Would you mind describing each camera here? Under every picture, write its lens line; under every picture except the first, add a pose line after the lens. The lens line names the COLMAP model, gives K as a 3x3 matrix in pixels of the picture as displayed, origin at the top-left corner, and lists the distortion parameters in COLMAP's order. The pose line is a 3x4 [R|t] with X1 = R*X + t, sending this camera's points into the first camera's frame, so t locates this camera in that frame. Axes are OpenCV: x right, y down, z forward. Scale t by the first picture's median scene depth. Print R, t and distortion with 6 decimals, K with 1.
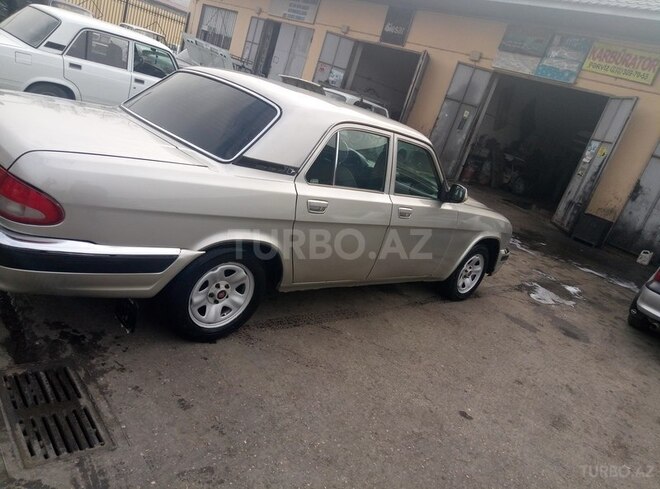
lens RADIAL K [[494.0, 0, 327.9], [0, 494.0, 248.1], [0, 0, 1]] dist [0.026134, -0.029238]
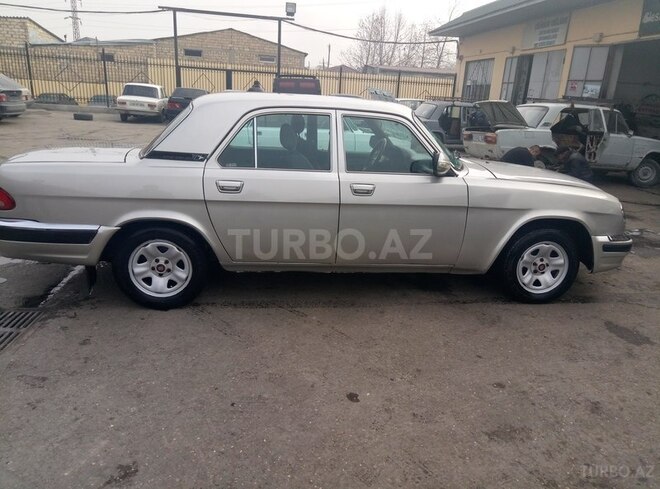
lens RADIAL K [[494.0, 0, 327.9], [0, 494.0, 248.1], [0, 0, 1]] dist [0.026134, -0.029238]
pose [[0.796703, -0.082222, -0.598752, 0.703375], [0.007780, 0.992016, -0.125874, 0.168717], [0.604321, 0.095626, 0.790981, 0.238874]]
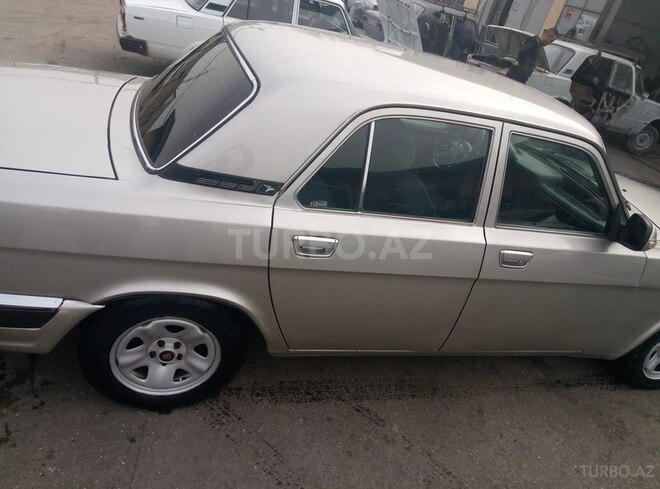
lens RADIAL K [[494.0, 0, 327.9], [0, 494.0, 248.1], [0, 0, 1]] dist [0.026134, -0.029238]
pose [[0.888038, 0.143293, -0.436871, 0.228313], [-0.108234, 0.988643, 0.104264, -0.129867], [0.446849, -0.045306, 0.893461, 0.403622]]
